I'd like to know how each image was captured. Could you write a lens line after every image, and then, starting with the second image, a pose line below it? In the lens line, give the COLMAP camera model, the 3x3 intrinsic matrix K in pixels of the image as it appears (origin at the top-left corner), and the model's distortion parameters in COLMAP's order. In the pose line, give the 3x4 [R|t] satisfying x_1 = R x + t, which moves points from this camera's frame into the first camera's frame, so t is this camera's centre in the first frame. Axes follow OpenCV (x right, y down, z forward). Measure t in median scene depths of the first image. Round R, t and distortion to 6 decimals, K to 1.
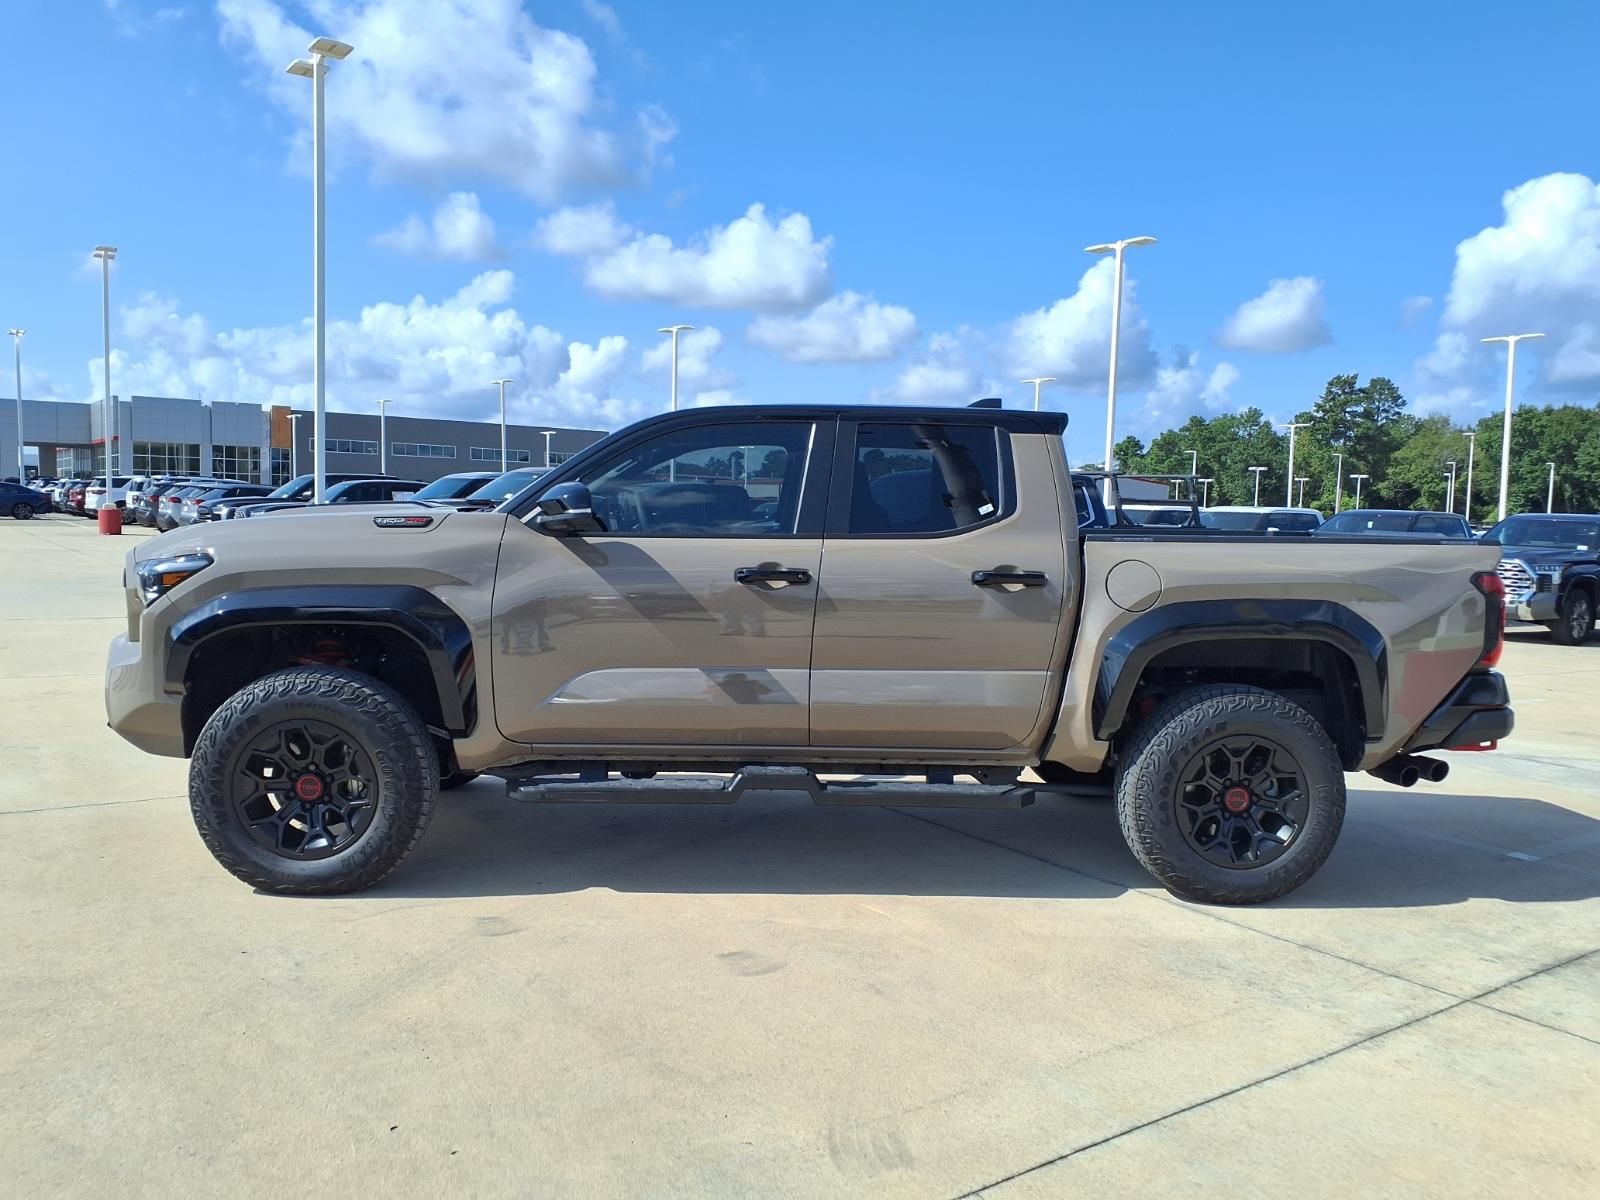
lens RADIAL K [[1314.4, 0, 809.6], [0, 1314.4, 602.7], [0, 0, 1]] dist [0.028778, -0.027362]
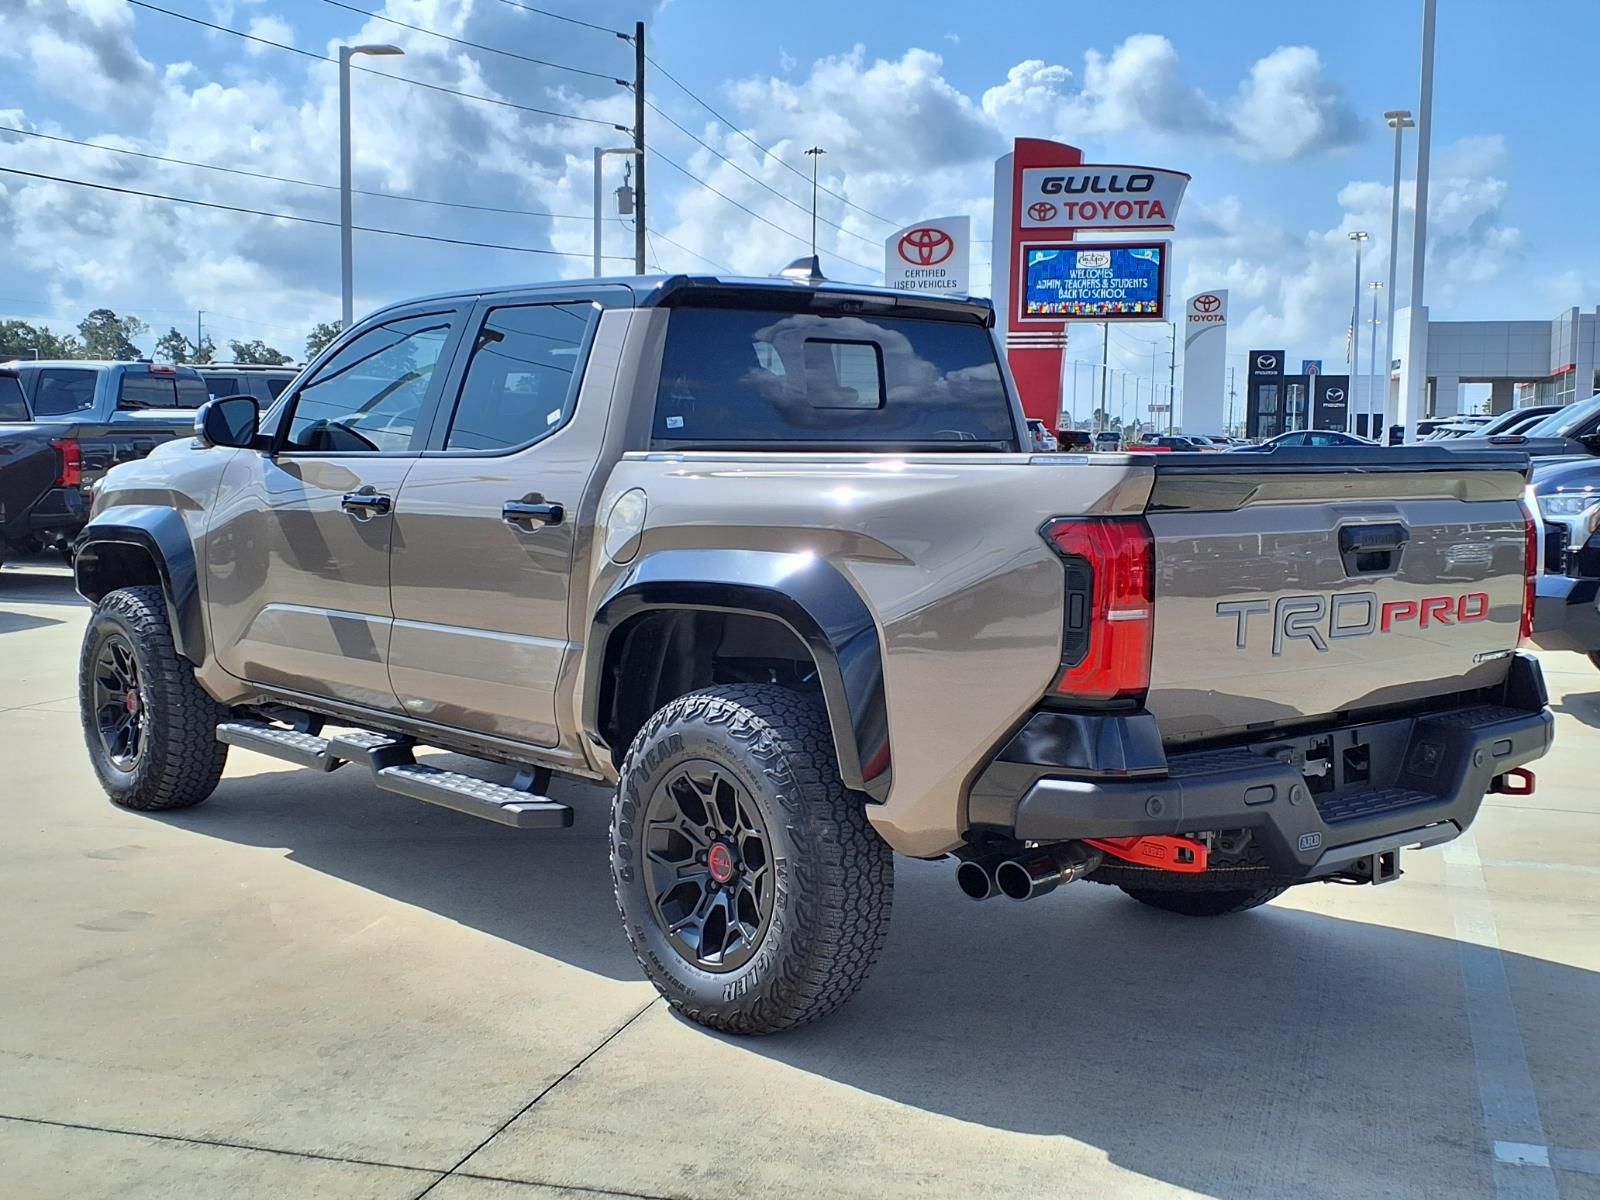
lens RADIAL K [[1962.1, 0, 791.8], [0, 1962.1, 600.0], [0, 0, 1]] dist [0.048197, 0.000000]
pose [[0.593328, 0.043824, -0.803767, 1.183594], [-0.047675, 0.998677, 0.019257, 0.002916], [0.803548, 0.026894, 0.594632, 0.501825]]
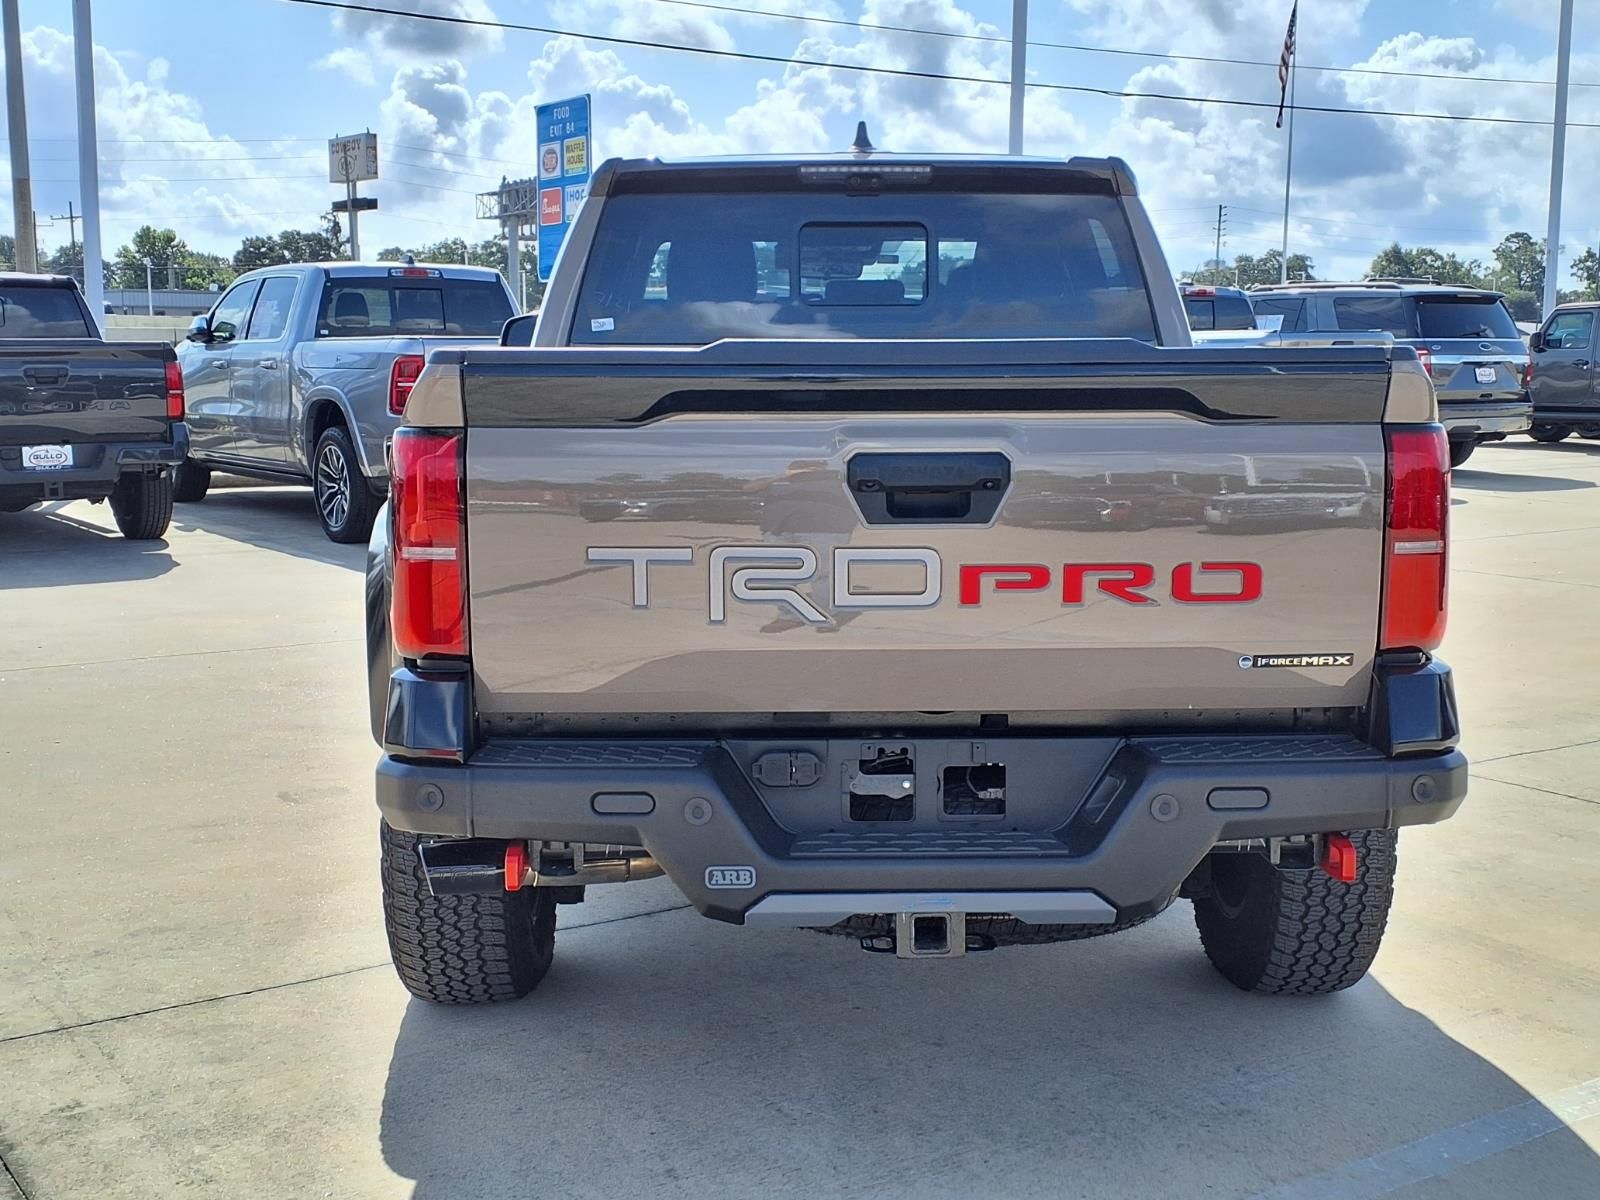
lens RADIAL K [[1962.1, 0, 792.7], [0, 1962.1, 604.8], [0, 0, 1]] dist [0.048197, 0.000000]
pose [[-0.059986, 0.097669, -0.993410, 1.251378], [-0.073092, 0.992100, 0.101954, -0.041282], [0.995520, 0.078726, -0.052373, 1.285656]]
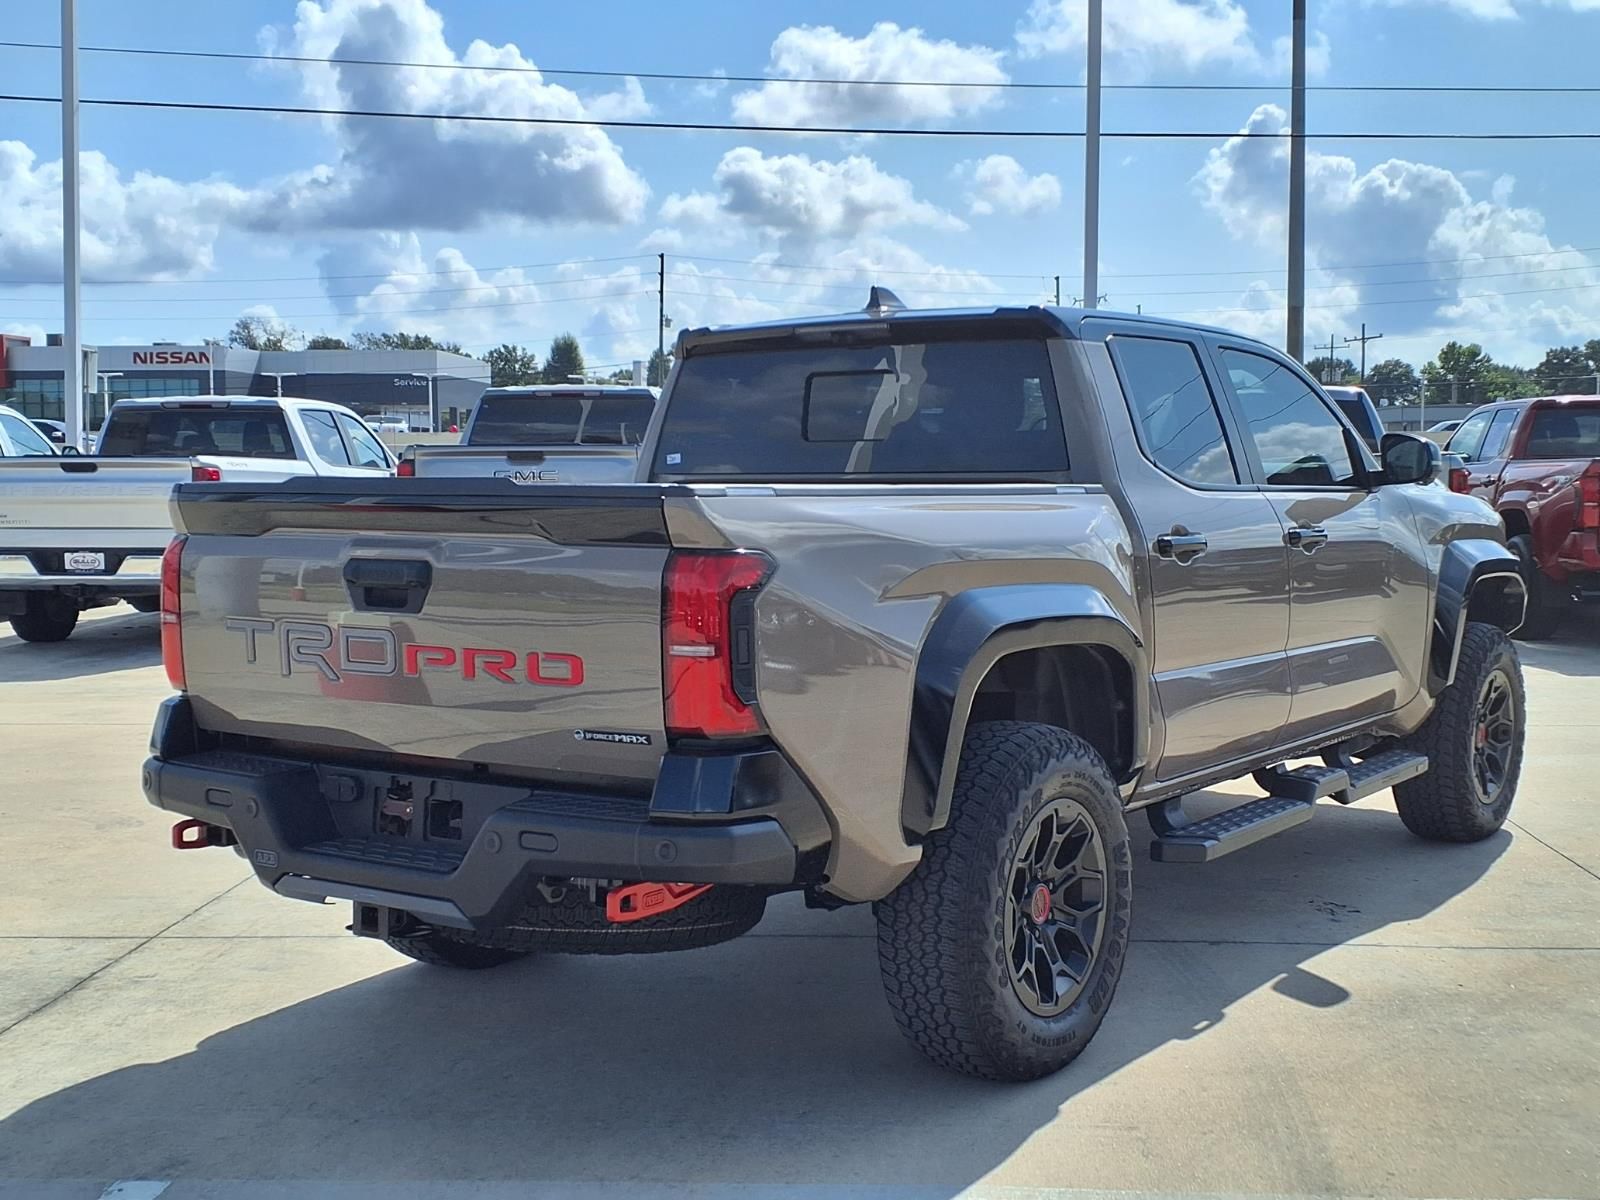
lens RADIAL K [[1962.1, 0, 797.3], [0, 1962.1, 590.3], [0, 0, 1]] dist [0.048197, 0.000000]
pose [[-0.650784, 0.020226, -0.758994, 1.147981], [-0.069404, 0.993875, 0.085995, -0.105220], [0.756084, 0.108642, -0.645394, 2.020909]]
